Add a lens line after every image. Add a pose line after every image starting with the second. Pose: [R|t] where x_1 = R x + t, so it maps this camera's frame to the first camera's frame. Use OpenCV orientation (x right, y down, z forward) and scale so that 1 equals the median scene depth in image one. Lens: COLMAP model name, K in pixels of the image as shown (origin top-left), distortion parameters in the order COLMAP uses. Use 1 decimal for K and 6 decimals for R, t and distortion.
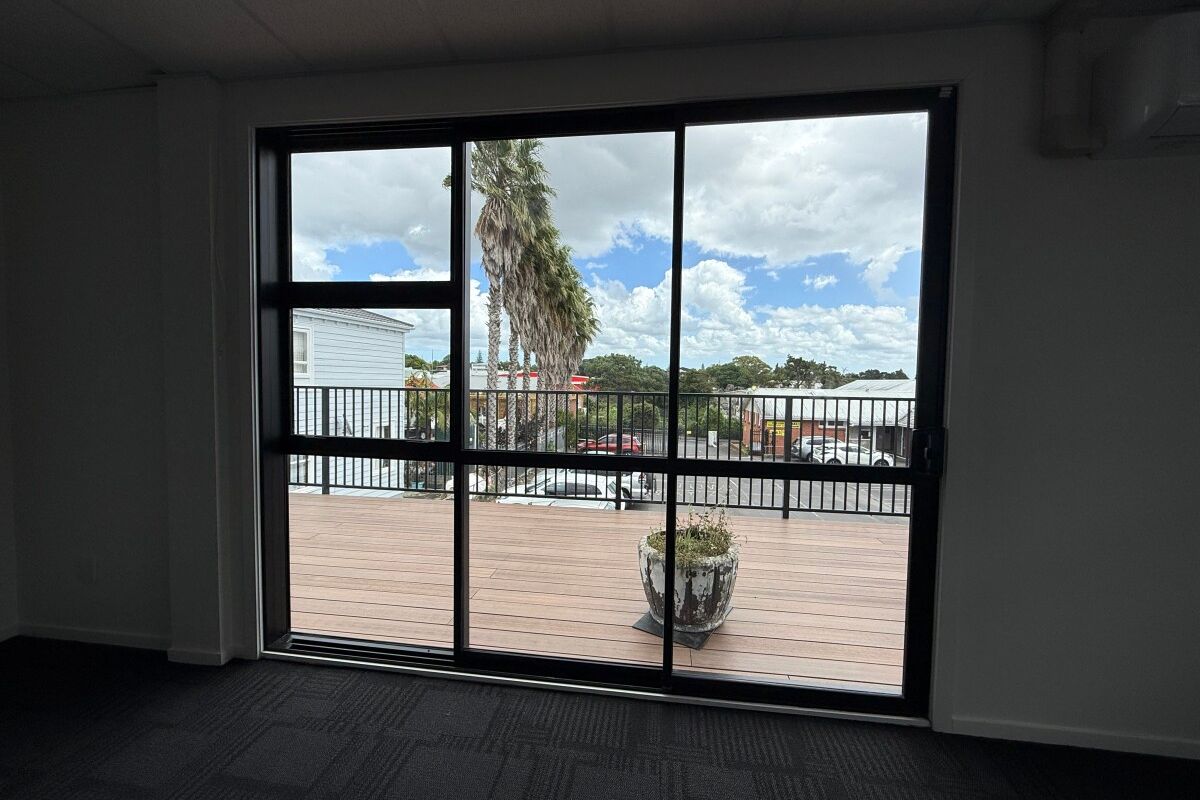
lens RADIAL K [[478.1, 0, 596.1], [0, 478.1, 400.8], [0, 0, 1]] dist [-0.000857, 0.001129]
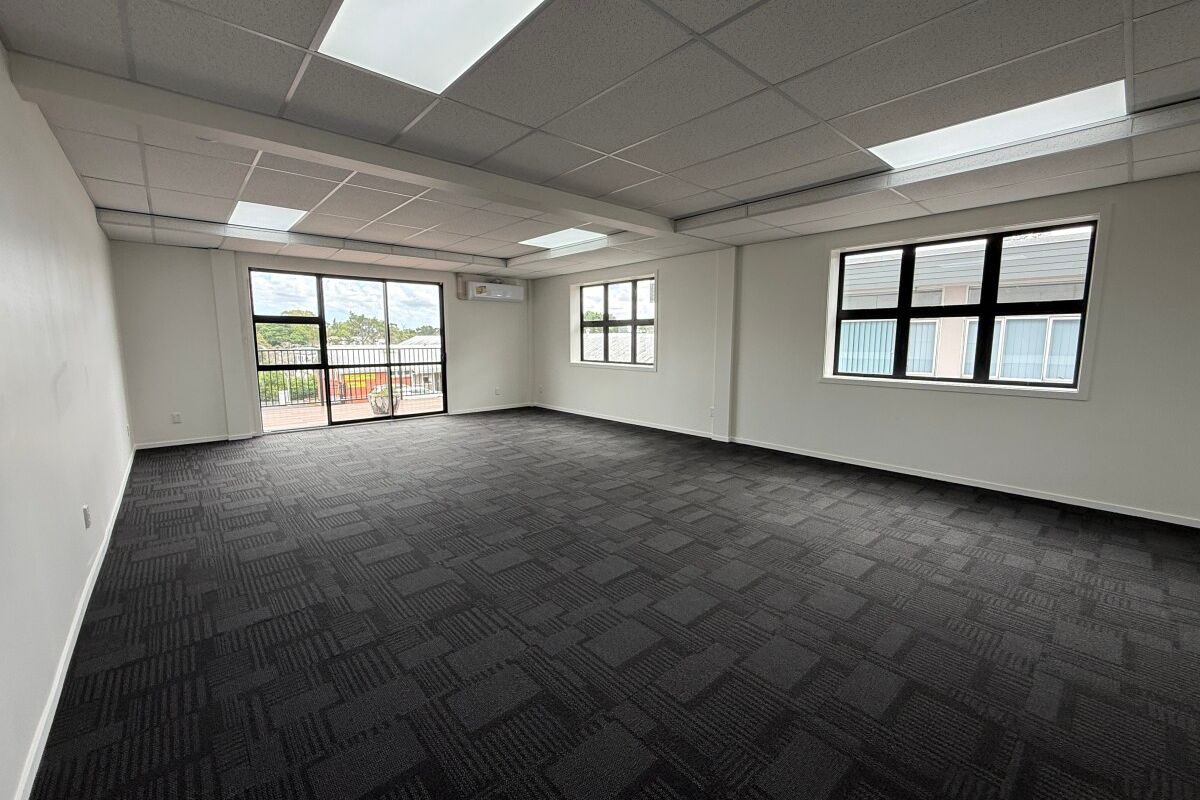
lens RADIAL K [[478.1, 0, 591.7], [0, 478.1, 398.6], [0, 0, 1]] dist [-0.000857, 0.001129]
pose [[0.658281, -0.111793, 0.744424, -1.622061], [0.046601, 0.993066, 0.107924, 0.056553], [-0.751328, -0.036353, 0.658927, -2.738884]]
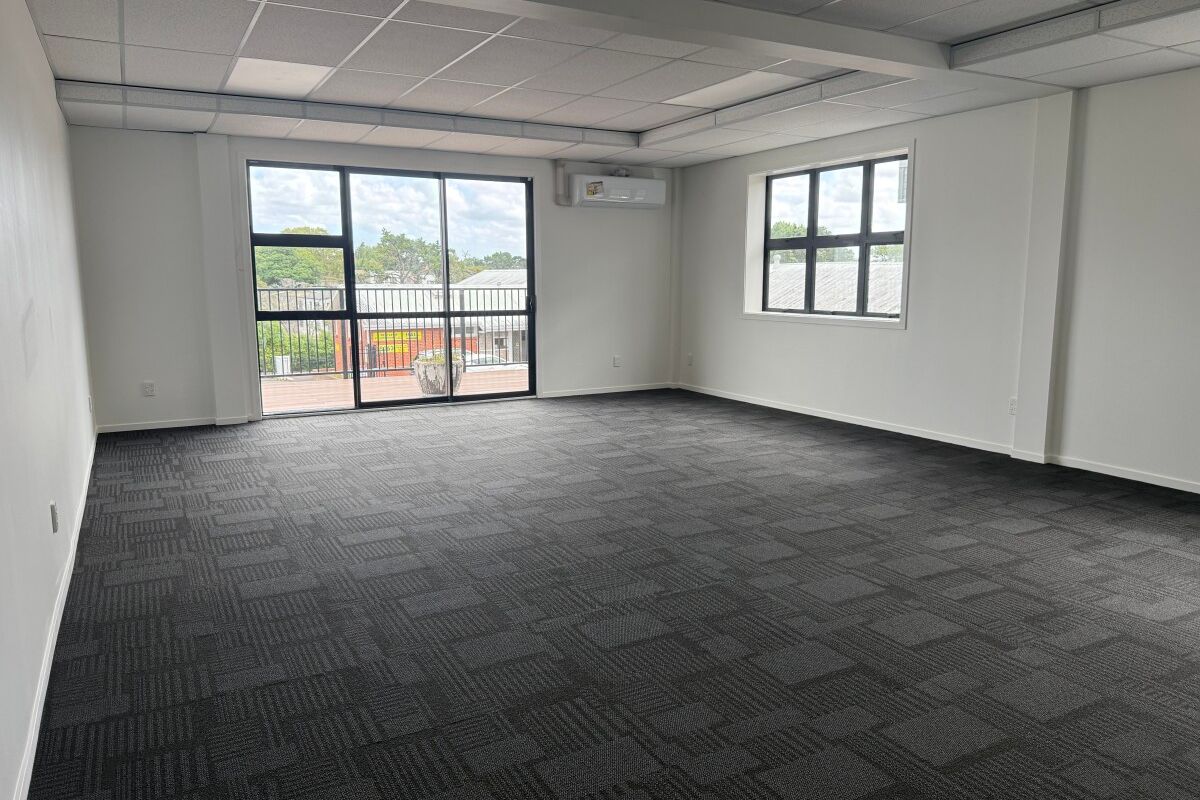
lens RADIAL K [[834.5, 0, 589.3], [0, 834.5, 406.0], [0, 0, 1]] dist [0.044226, -0.048376]
pose [[0.809672, -0.111156, 0.576259, -1.670856], [0.043529, 0.990570, 0.129912, 0.070515], [-0.585266, -0.080102, 0.806875, -2.776520]]
